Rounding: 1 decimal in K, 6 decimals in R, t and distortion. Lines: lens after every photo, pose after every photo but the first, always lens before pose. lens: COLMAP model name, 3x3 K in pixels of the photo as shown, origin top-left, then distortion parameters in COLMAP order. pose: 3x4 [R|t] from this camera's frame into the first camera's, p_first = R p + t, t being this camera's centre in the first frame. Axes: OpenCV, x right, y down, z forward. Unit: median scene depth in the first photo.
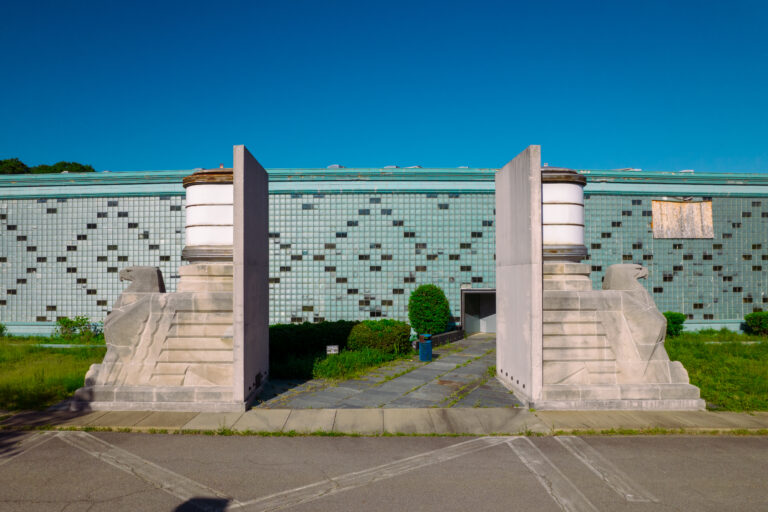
lens RADIAL K [[504.5, 0, 369.7], [0, 504.5, 269.7], [0, 0, 1]] dist [-0.025925, 0.001972]
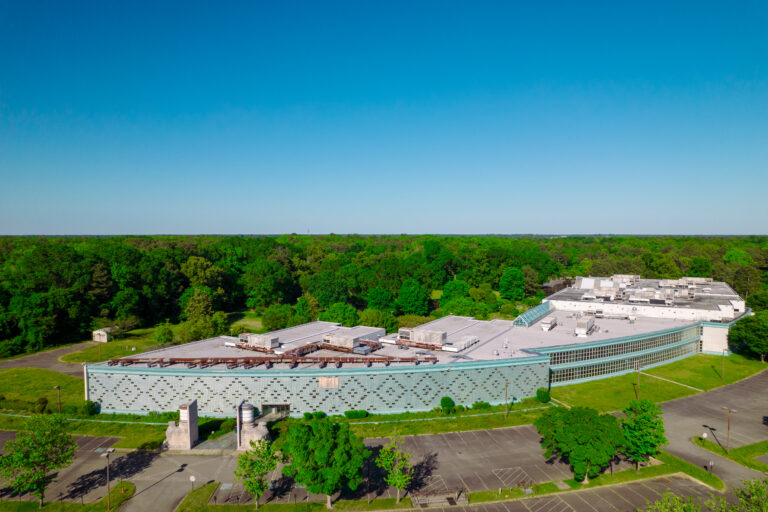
lens RADIAL K [[505.6, 0, 386.9], [0, 505.6, 259.7], [0, 0, 1]] dist [-0.072508, 0.061306]
pose [[0.999961, -0.001168, -0.008762, 1.077521], [0.001878, 0.996674, 0.081465, -1.232553], [0.008638, -0.081478, 0.996638, -2.360985]]
